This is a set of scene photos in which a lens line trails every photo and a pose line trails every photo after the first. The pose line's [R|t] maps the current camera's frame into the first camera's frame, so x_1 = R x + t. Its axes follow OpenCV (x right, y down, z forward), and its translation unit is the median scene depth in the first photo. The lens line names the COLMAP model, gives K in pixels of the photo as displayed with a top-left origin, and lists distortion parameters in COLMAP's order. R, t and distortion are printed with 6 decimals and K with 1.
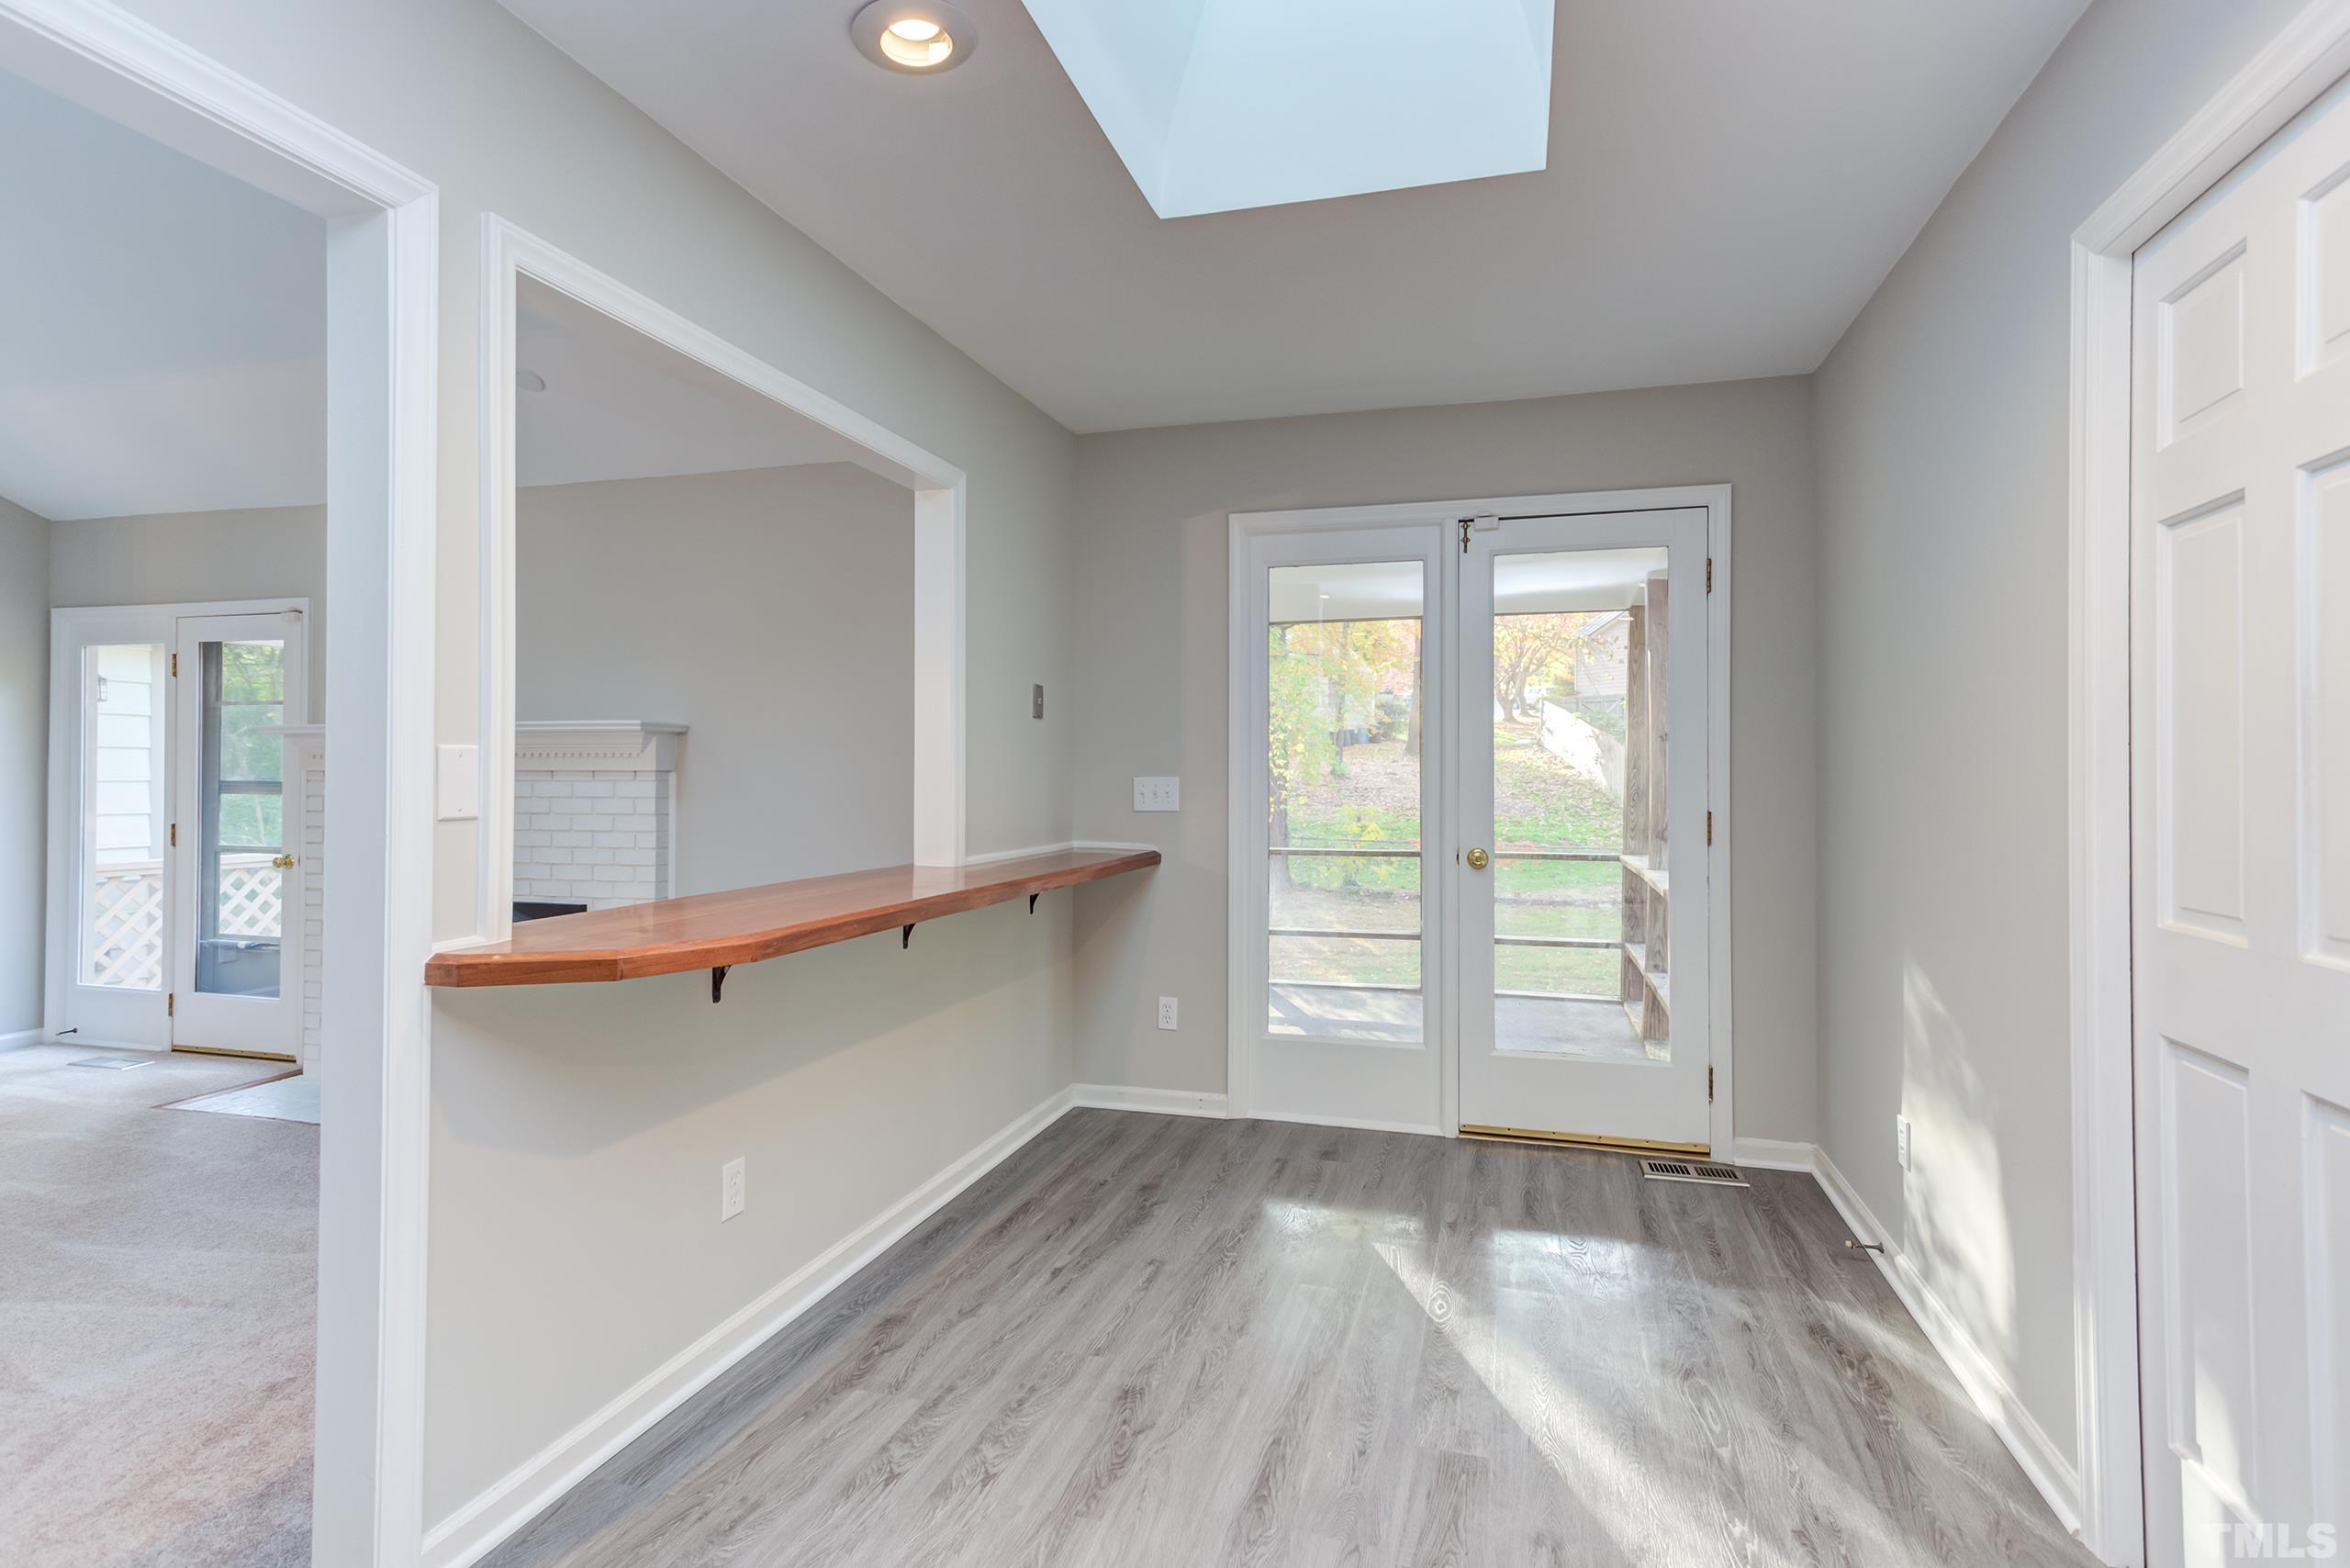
lens RADIAL K [[1114.8, 0, 1156.4], [0, 1114.8, 771.8], [0, 0, 1]] dist [0.004138, 0.000834]
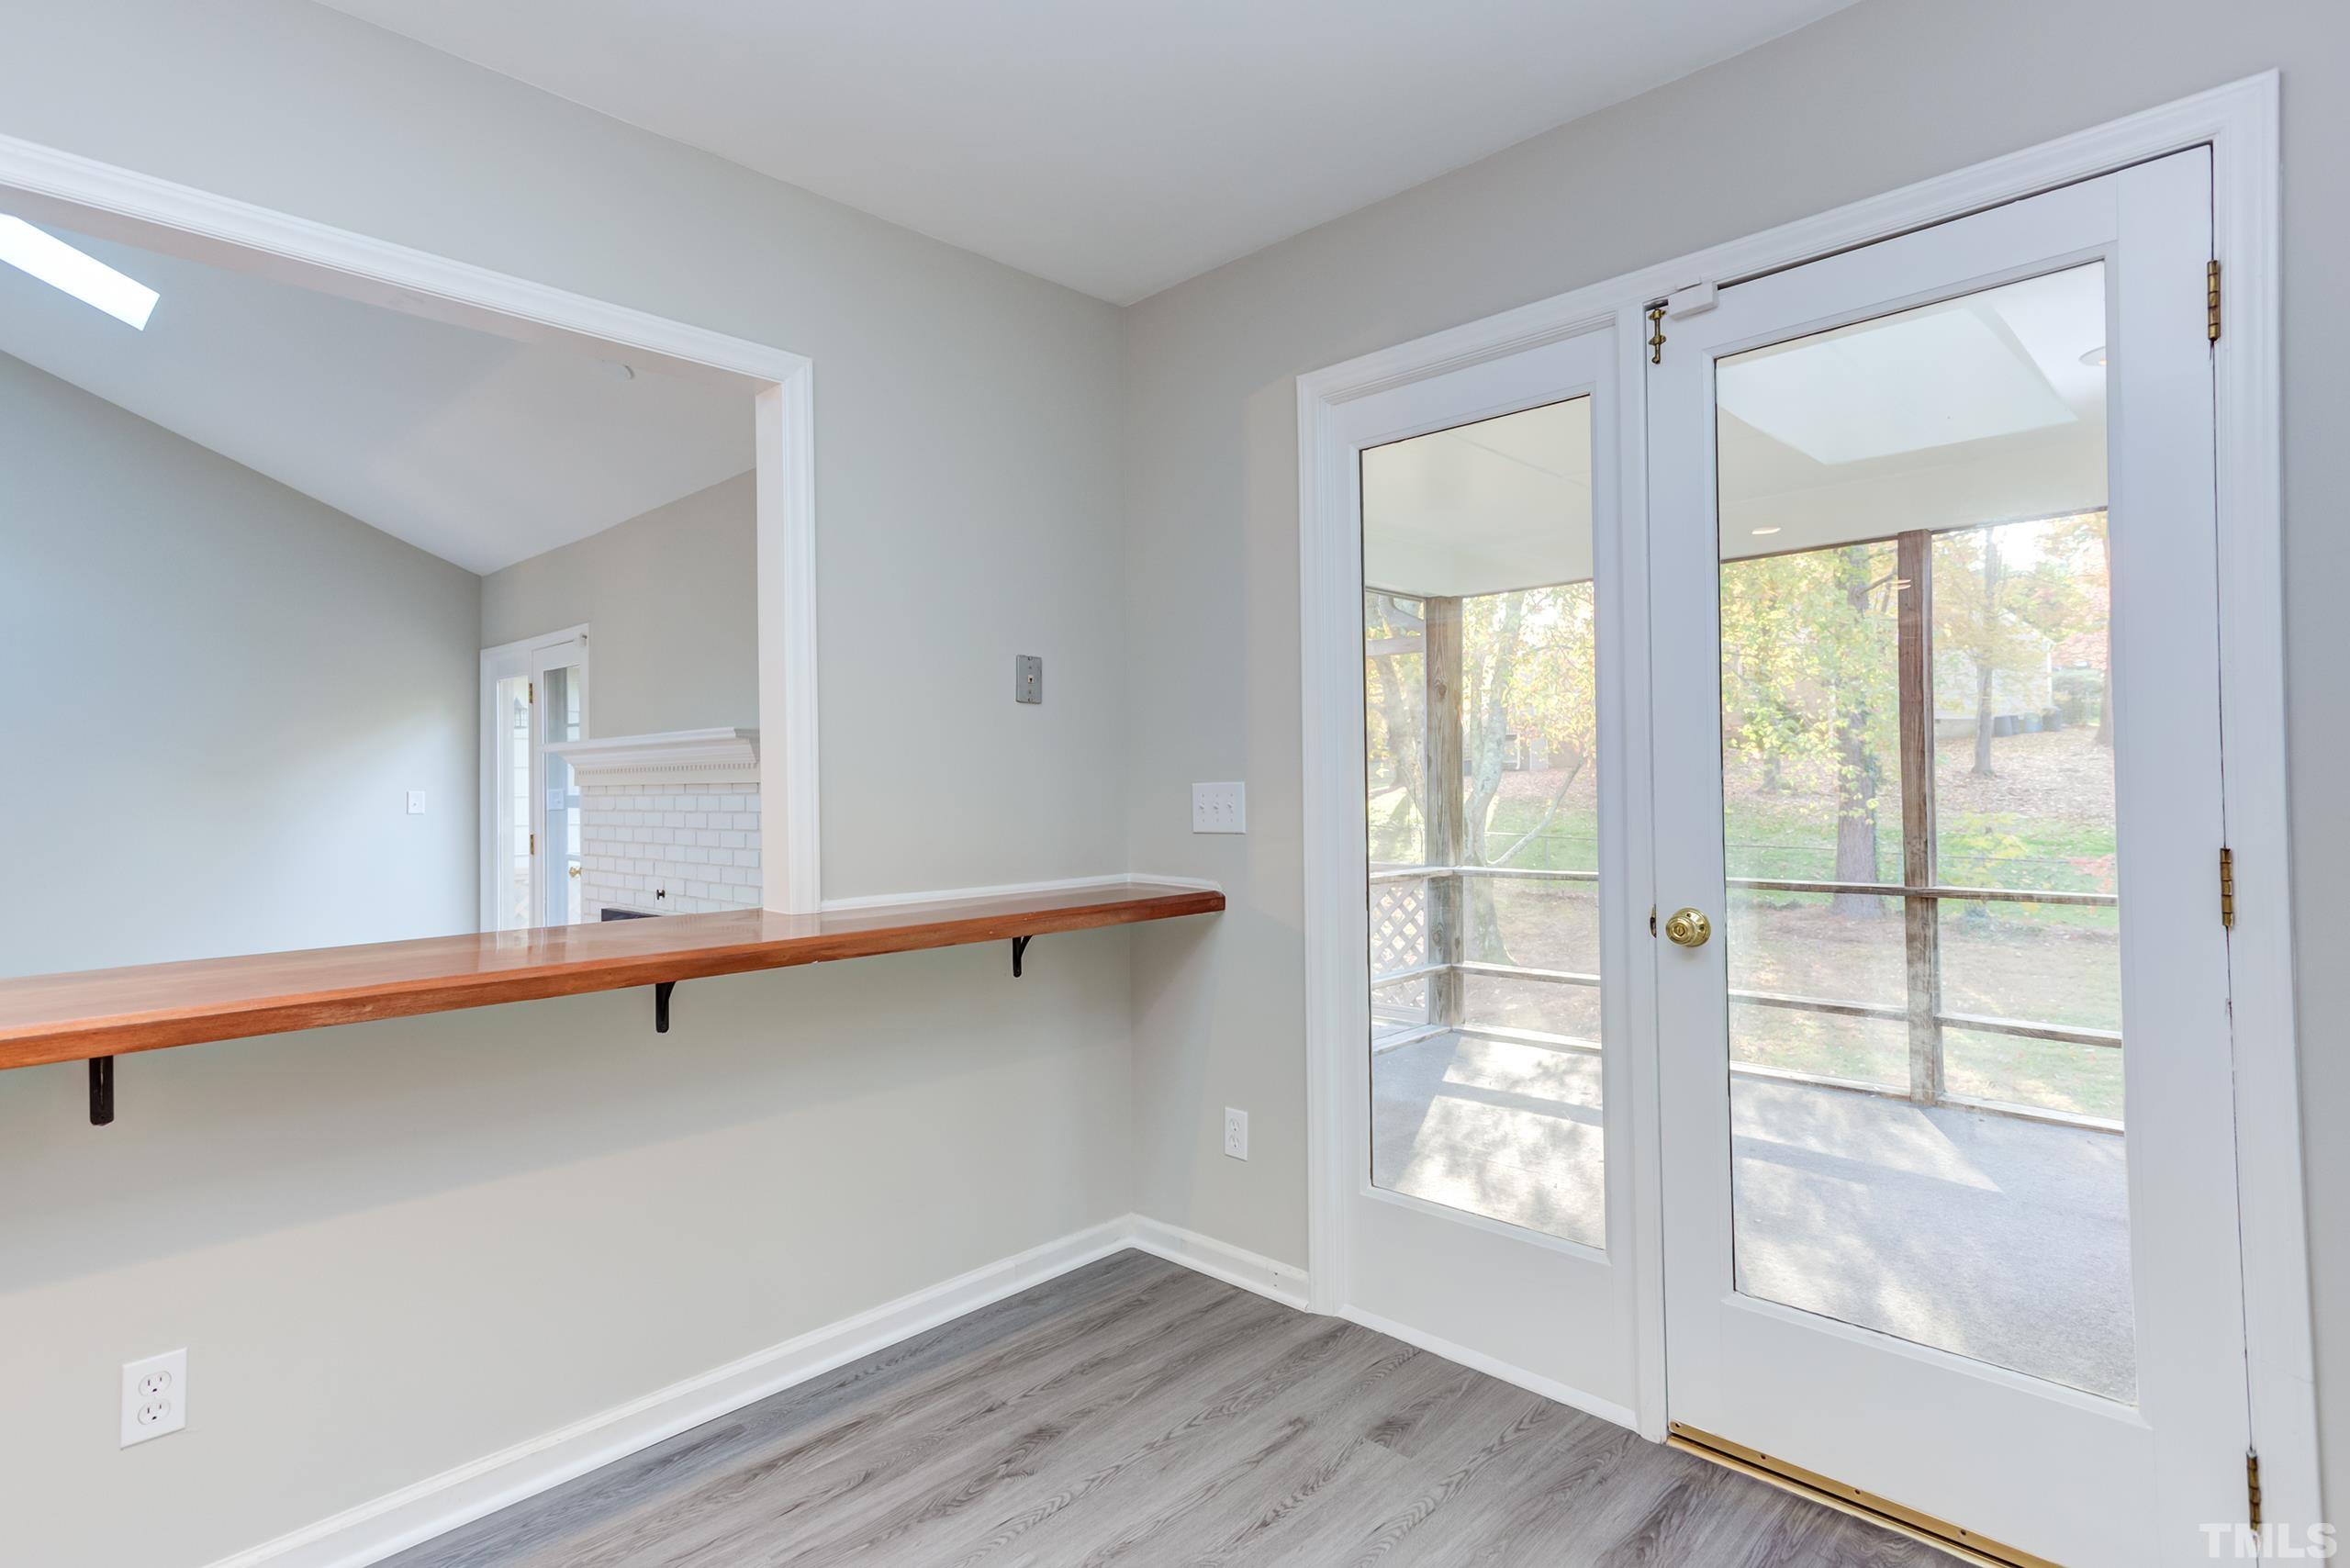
lens RADIAL K [[1133.1, 0, 1187.4], [0, 1133.1, 767.3], [0, 0, 1]] dist [0.019861, 0.001166]
pose [[0.895008, -0.018821, -0.445653, 0.294212], [0.014797, 0.999812, -0.012508, 0.003784], [0.445805, 0.004600, 0.895118, 0.371776]]
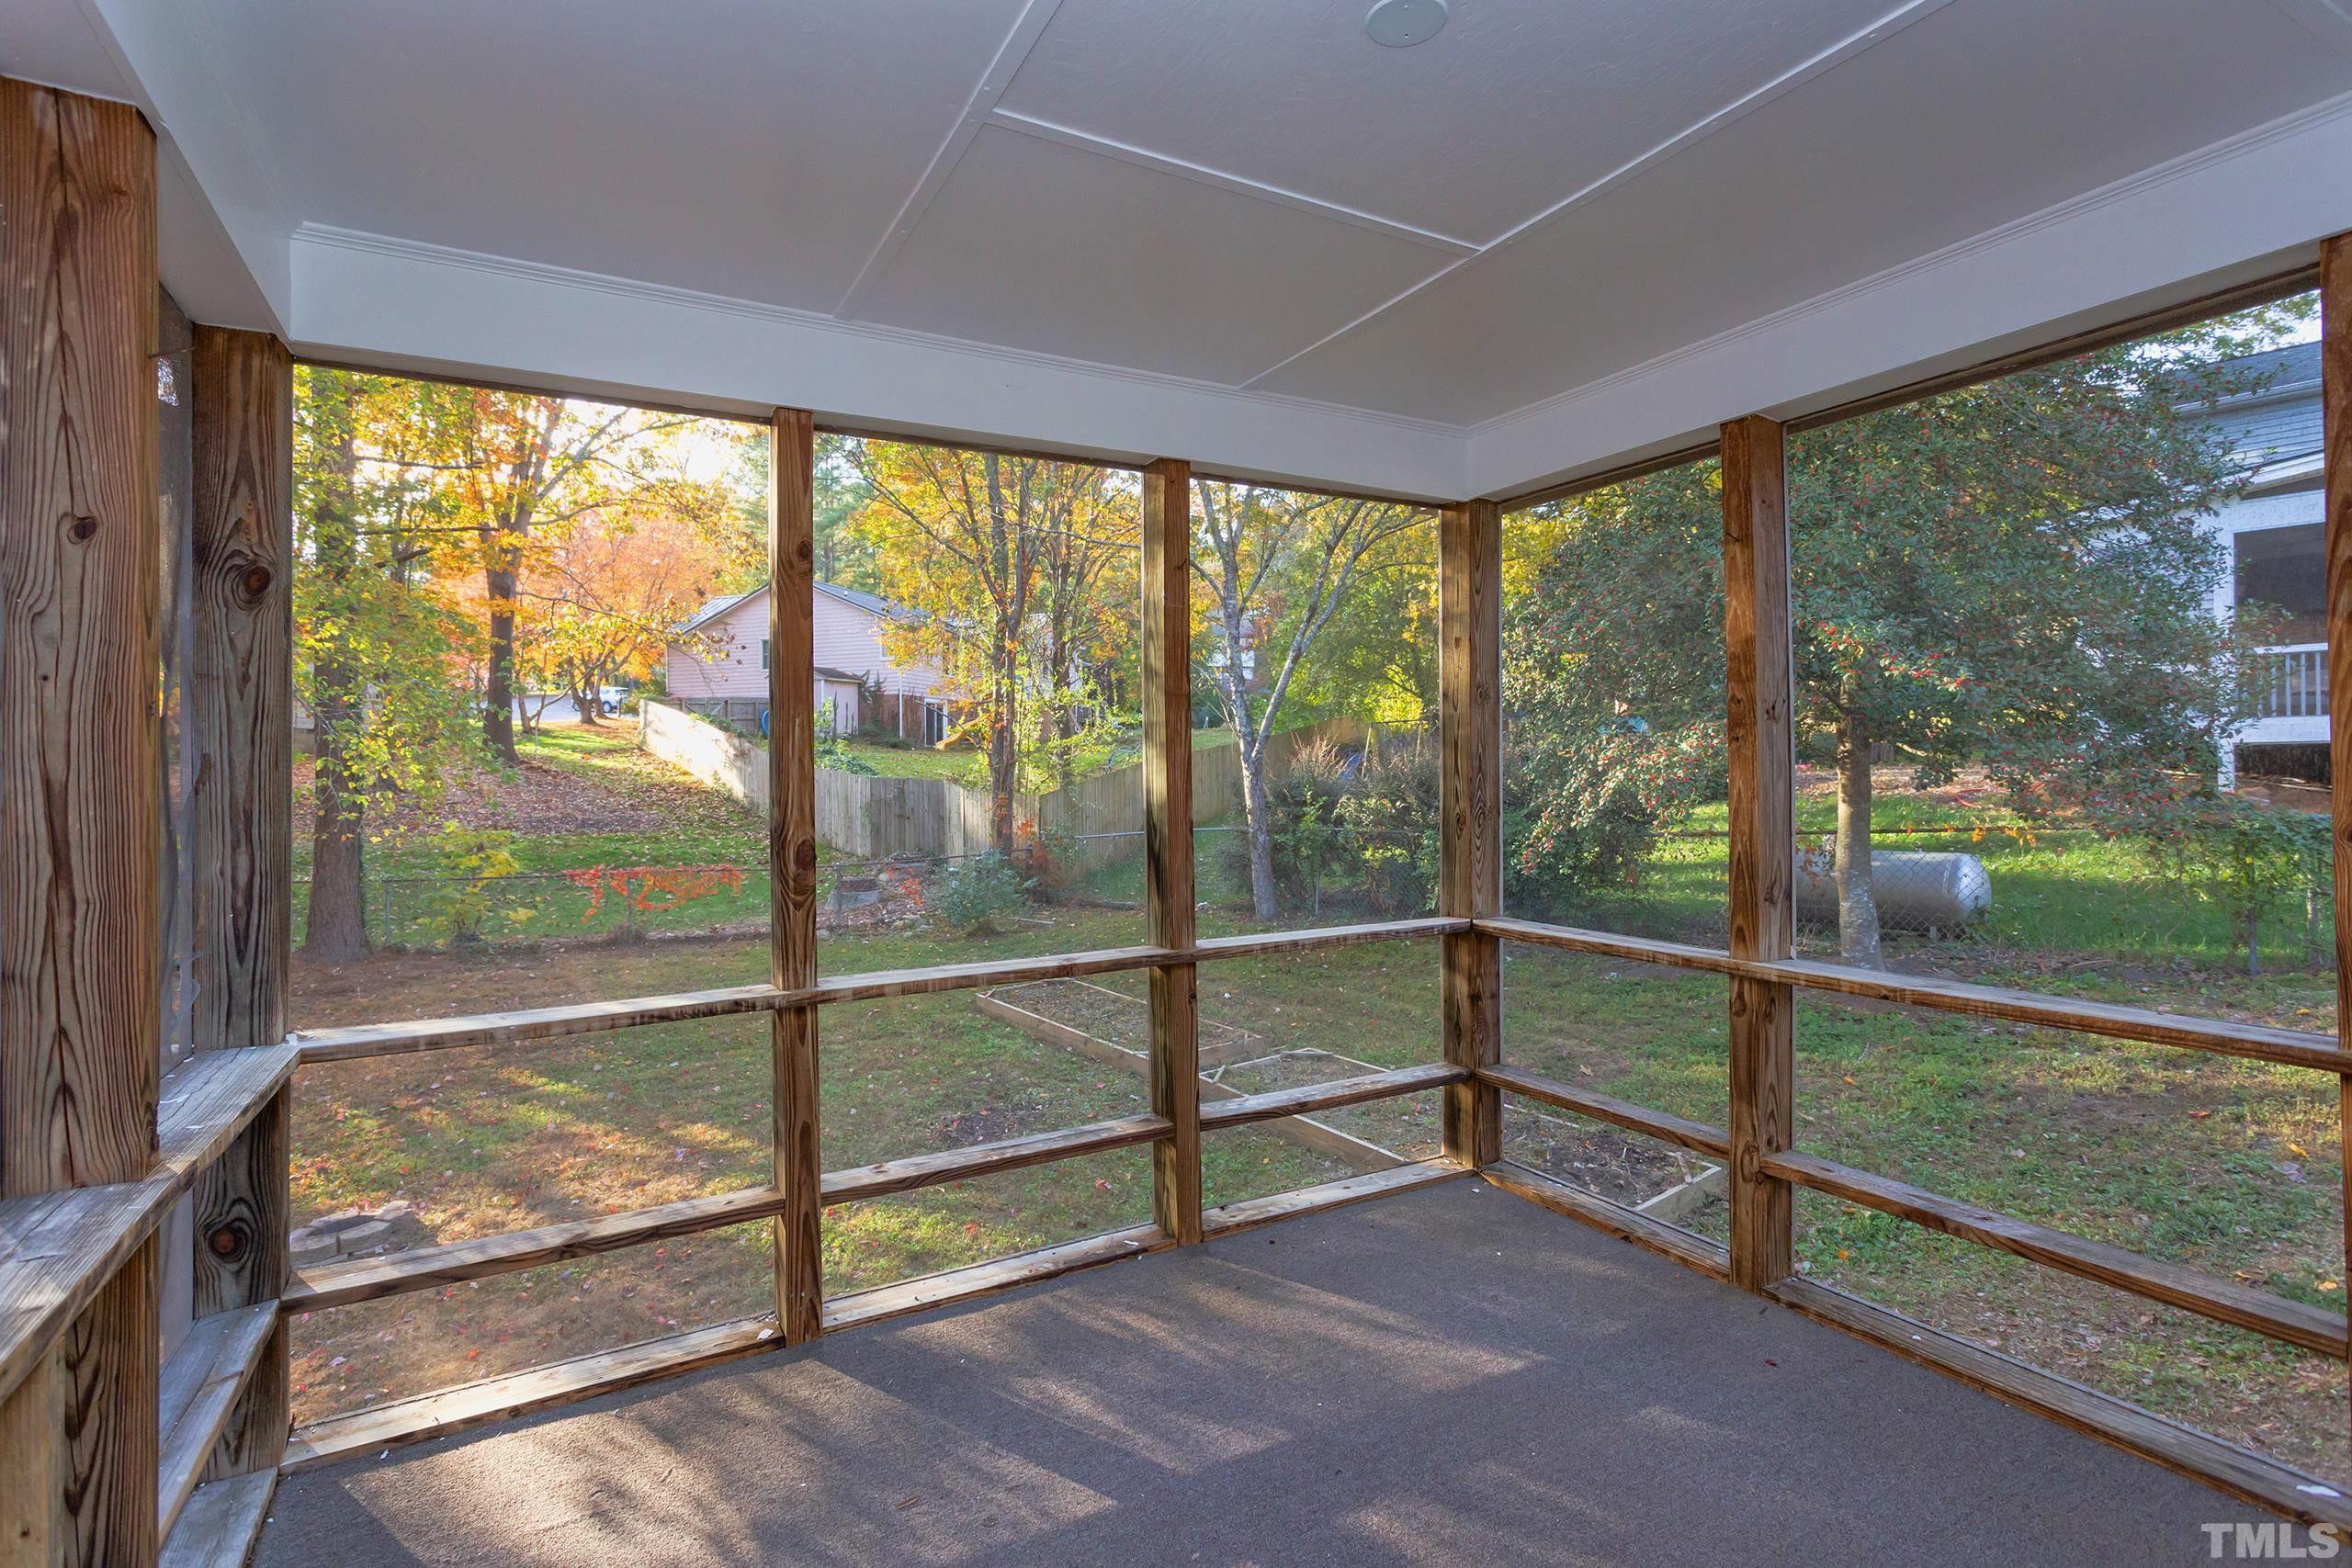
lens RADIAL K [[1115.6, 0, 1176.2], [0, 1115.6, 767.4], [0, 0, 1]] dist [0.004138, 0.000834]
pose [[0.691469, -0.006781, 0.722374, -0.212345], [0.013438, 0.999904, -0.003477, -0.011105], [-0.722281, 0.012112, 0.691494, 1.238158]]
